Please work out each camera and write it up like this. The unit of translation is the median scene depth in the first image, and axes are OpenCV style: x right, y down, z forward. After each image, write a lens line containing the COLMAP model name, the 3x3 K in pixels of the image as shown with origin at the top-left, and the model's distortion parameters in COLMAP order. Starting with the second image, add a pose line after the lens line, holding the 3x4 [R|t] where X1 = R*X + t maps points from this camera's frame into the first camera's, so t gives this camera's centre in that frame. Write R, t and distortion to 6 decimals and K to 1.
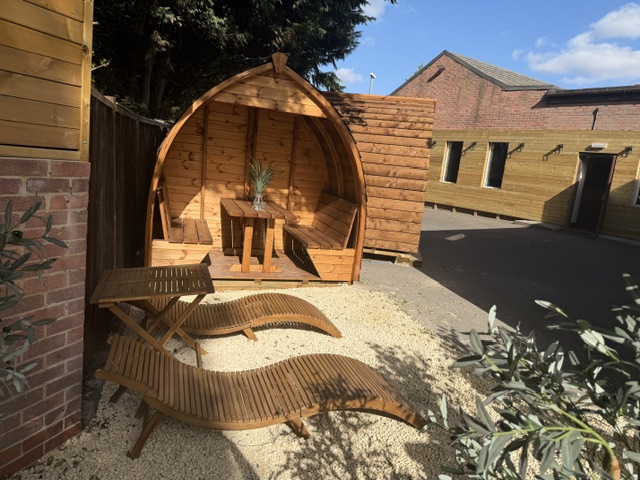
lens RADIAL K [[445.6, 0, 319.9], [0, 445.6, 244.2], [0, 0, 1]] dist [0.018584, -0.011001]
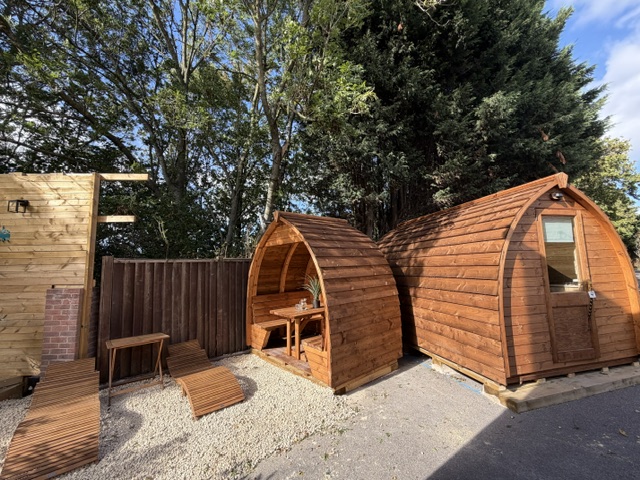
lens RADIAL K [[253.7, 0, 319.4], [0, 253.7, 240.9], [0, 0, 1]] dist [-0.001297, 0.000058]
pose [[0.386971, -0.206526, -0.898666, 0.271547], [-0.103769, 0.958650, -0.264995, -0.032982], [0.916234, 0.195799, 0.349539, 0.293773]]
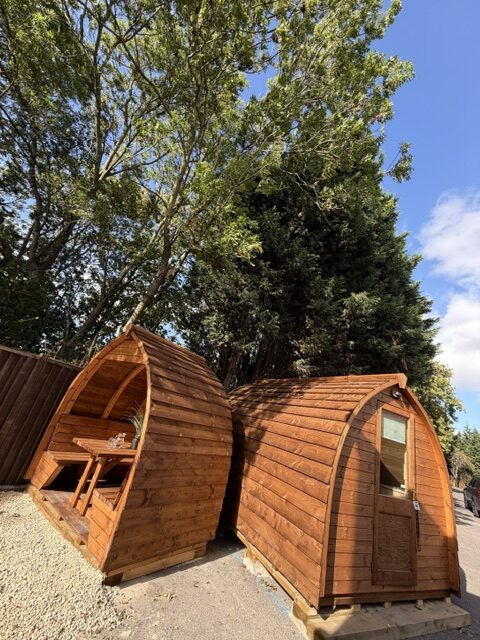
lens RADIAL K [[253.7, 0, 240.1], [0, 253.7, 318.8], [0, 0, 1]] dist [-0.001297, 0.000058]
pose [[0.618922, -0.256163, -0.742507, 0.262438], [-0.306856, 0.791340, -0.528792, -0.038197], [0.723032, 0.555123, 0.411172, 0.316491]]
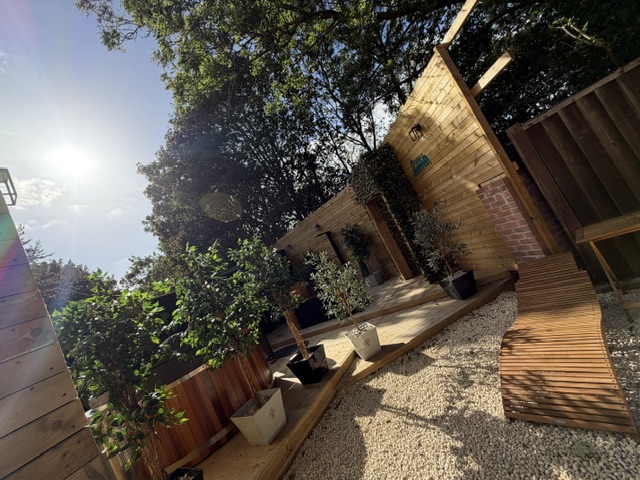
lens RADIAL K [[253.7, 0, 319.4], [0, 253.7, 240.2], [0, 0, 1]] dist [-0.001297, 0.000058]
pose [[-0.863360, 0.263222, -0.430494, 0.158883], [0.276795, 0.960392, 0.032109, -0.028989], [0.421895, -0.091436, -0.902022, 0.288150]]
